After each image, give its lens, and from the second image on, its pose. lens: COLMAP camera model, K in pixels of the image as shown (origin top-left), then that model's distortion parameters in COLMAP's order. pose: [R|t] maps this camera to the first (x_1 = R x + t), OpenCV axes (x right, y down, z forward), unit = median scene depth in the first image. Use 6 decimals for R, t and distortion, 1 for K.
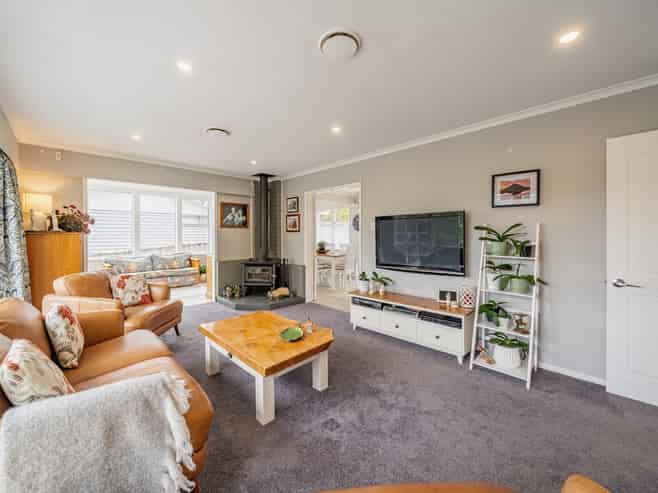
lens RADIAL K [[259.7, 0, 329.0], [0, 259.7, 246.5], [0, 0, 1]] dist [-0.000257, -0.000047]
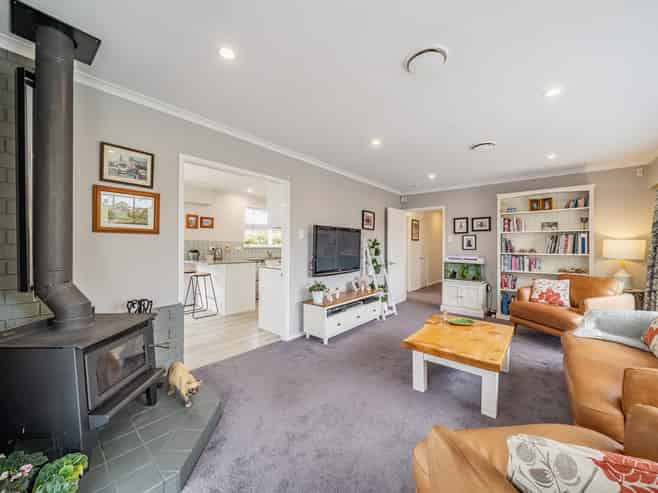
lens RADIAL K [[259.7, 0, 329.0], [0, 259.7, 246.5], [0, 0, 1]] dist [-0.000257, -0.000047]
pose [[-0.088536, 0.005523, 0.996058, -0.606009], [0.045552, 0.998961, -0.001490, -0.021028], [-0.995031, 0.045241, -0.088695, 0.775218]]
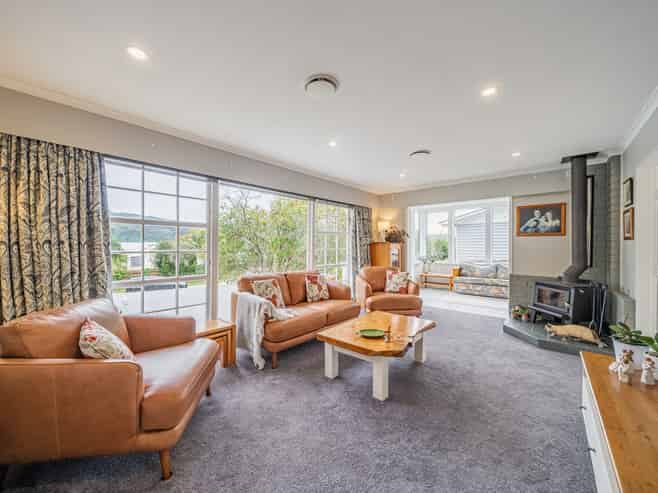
lens RADIAL K [[264.3, 0, 329.0], [0, 264.3, 246.5], [0, 0, 1]] dist [-0.000015, 0.000005]
pose [[0.074505, 0.006110, -0.997202, 0.421161], [-0.047997, 0.998844, 0.002534, -0.010267], [0.996065, 0.047674, 0.074712, 0.316297]]
